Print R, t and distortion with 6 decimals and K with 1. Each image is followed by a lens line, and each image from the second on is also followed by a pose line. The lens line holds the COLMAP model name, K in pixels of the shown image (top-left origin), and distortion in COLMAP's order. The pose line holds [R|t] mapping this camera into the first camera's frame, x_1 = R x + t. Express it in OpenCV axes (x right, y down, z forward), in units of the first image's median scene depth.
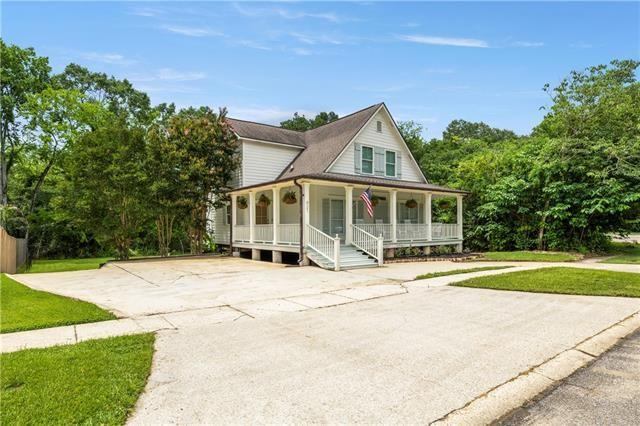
lens RADIAL K [[355.3, 0, 324.4], [0, 355.3, 215.3], [0, 0, 1]] dist [-0.006176, 0.002485]
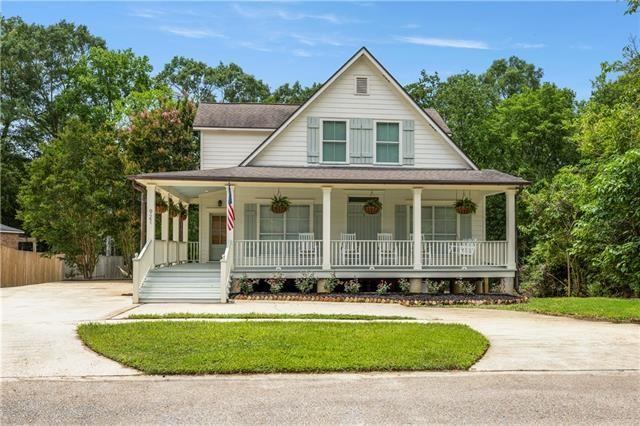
lens RADIAL K [[533.6, 0, 318.0], [0, 533.6, 215.8], [0, 0, 1]] dist [0.001837, -0.001426]
pose [[0.852519, -0.023400, -0.522173, 0.569247], [0.010402, 0.999559, -0.027809, 0.005692], [0.522593, 0.018276, 0.852386, 0.155284]]
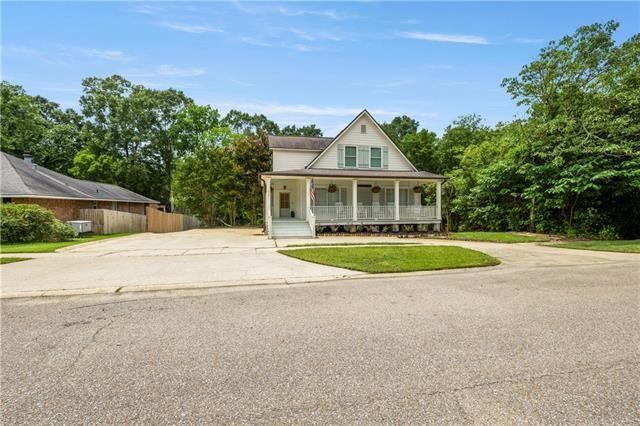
lens RADIAL K [[270.2, 0, 321.1], [0, 270.2, 200.9], [0, 0, 1]] dist [-0.000329, 0.000313]
pose [[0.906756, -0.012766, -0.421462, 0.413827], [0.014731, 0.999891, 0.001406, 0.002047], [0.421398, -0.007483, 0.906845, 0.062688]]
